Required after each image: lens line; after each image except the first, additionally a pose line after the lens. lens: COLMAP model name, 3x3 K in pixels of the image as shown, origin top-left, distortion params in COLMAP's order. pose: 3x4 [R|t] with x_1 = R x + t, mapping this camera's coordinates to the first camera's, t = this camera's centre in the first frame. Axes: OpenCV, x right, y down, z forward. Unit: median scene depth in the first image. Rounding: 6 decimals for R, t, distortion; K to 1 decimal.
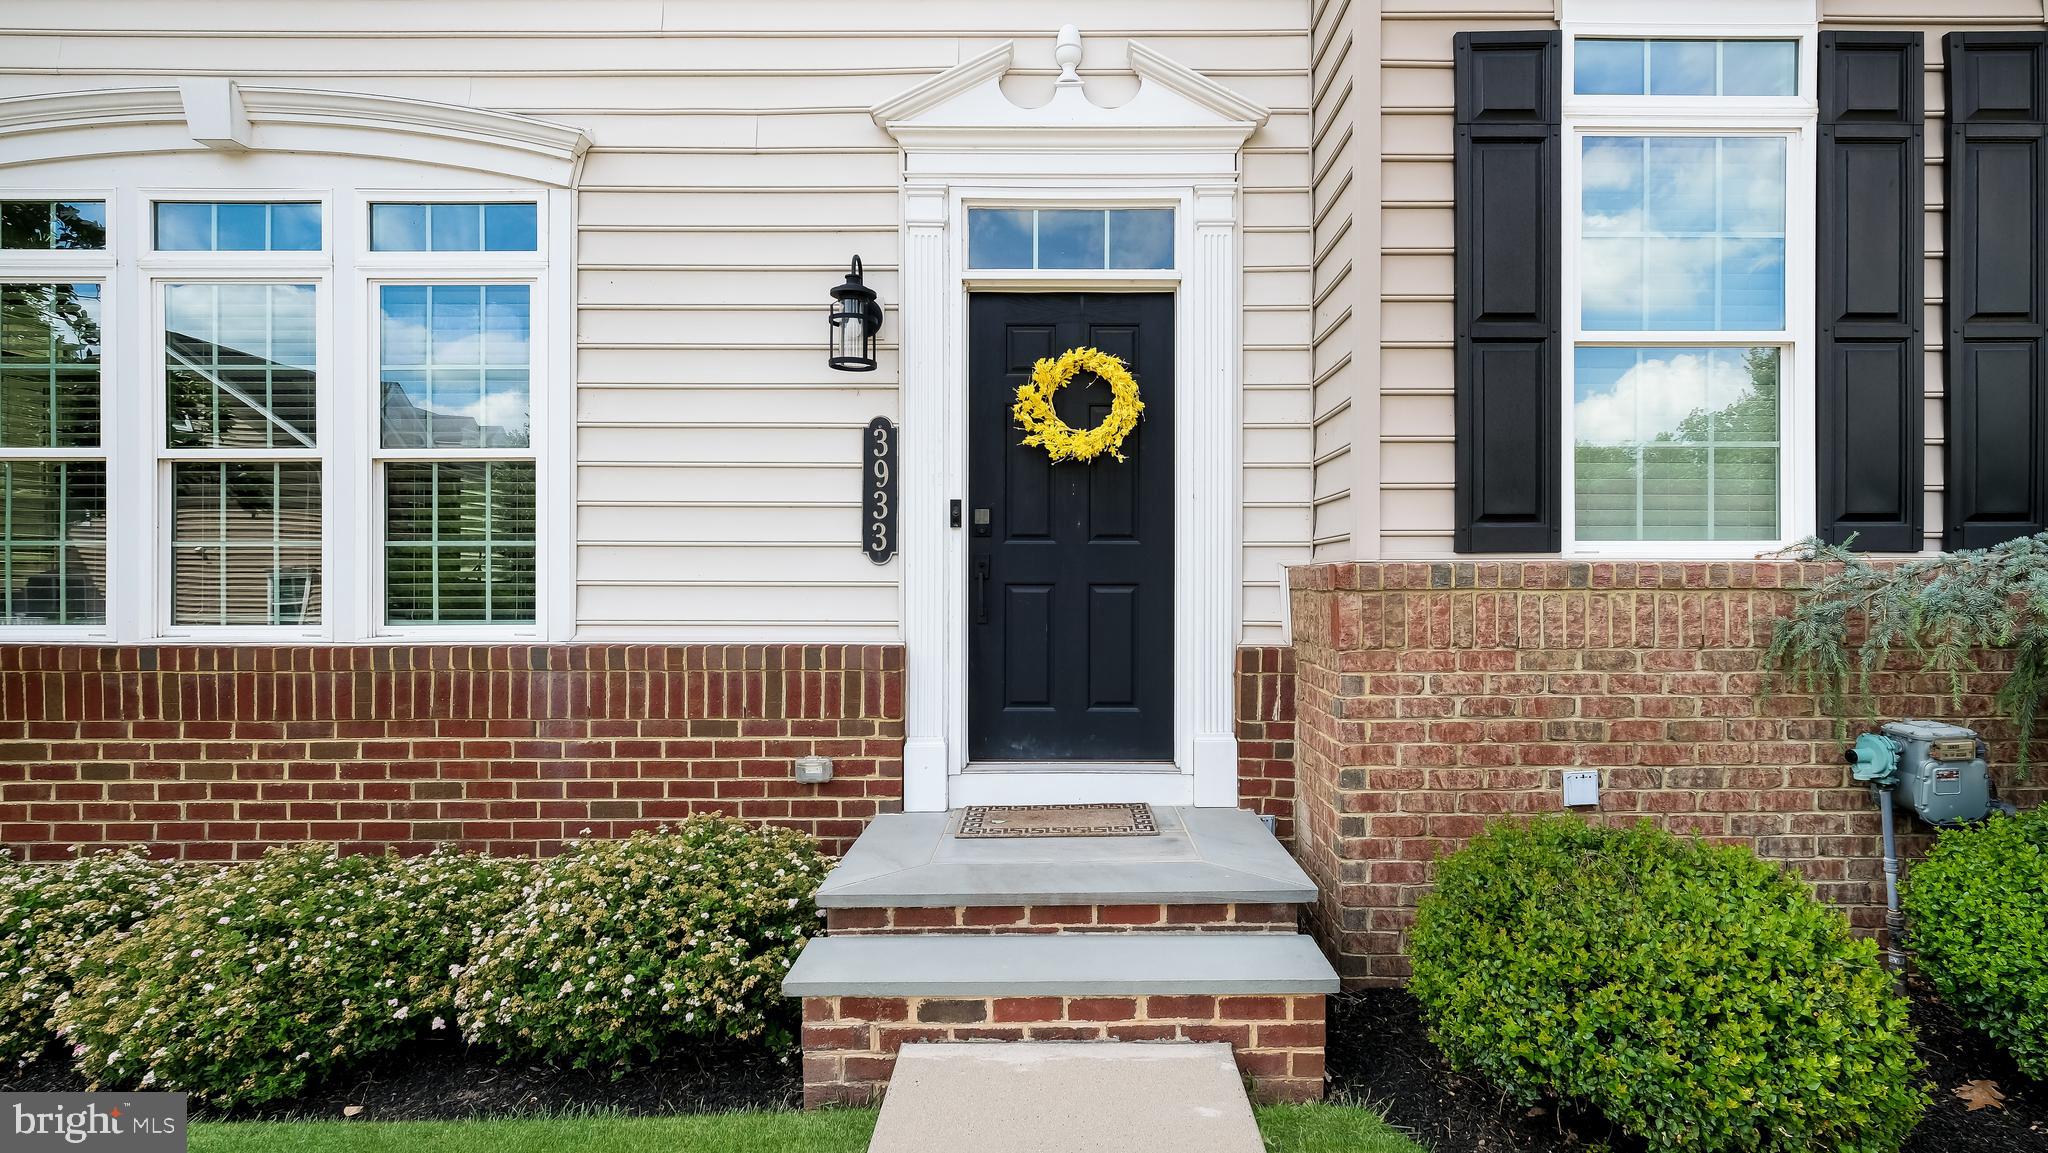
lens RADIAL K [[874.0, 0, 1044.7], [0, 874.0, 588.9], [0, 0, 1]] dist [0.000176, -0.000042]
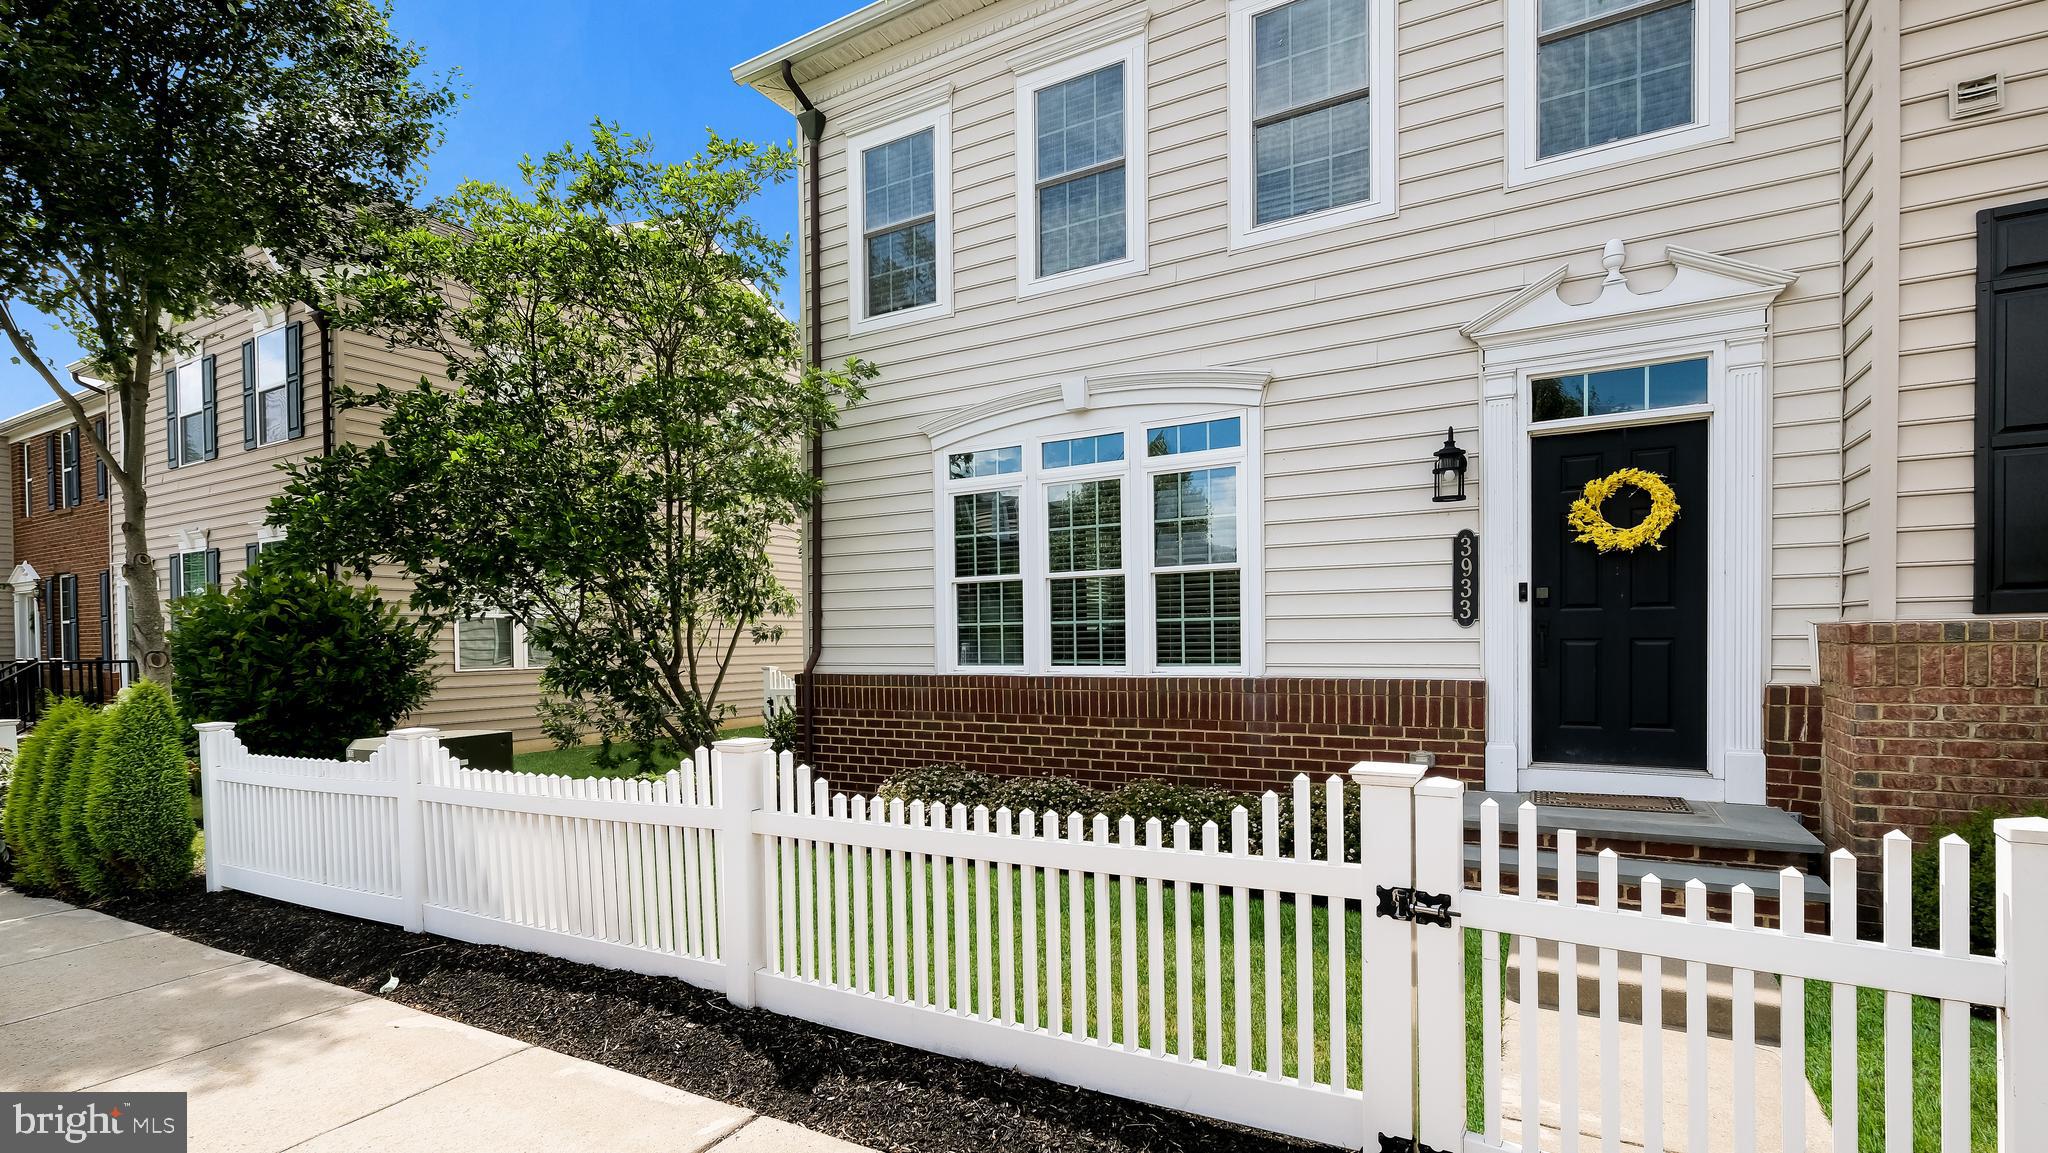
lens RADIAL K [[907.3, 0, 1023.0], [0, 907.3, 655.0], [0, 0, 1]] dist [0.000968, 0.000797]
pose [[0.874705, -0.001969, -0.484651, -0.099312], [0.013090, 0.999723, 0.019563, -0.021275], [0.484478, -0.023456, 0.874489, -0.760226]]
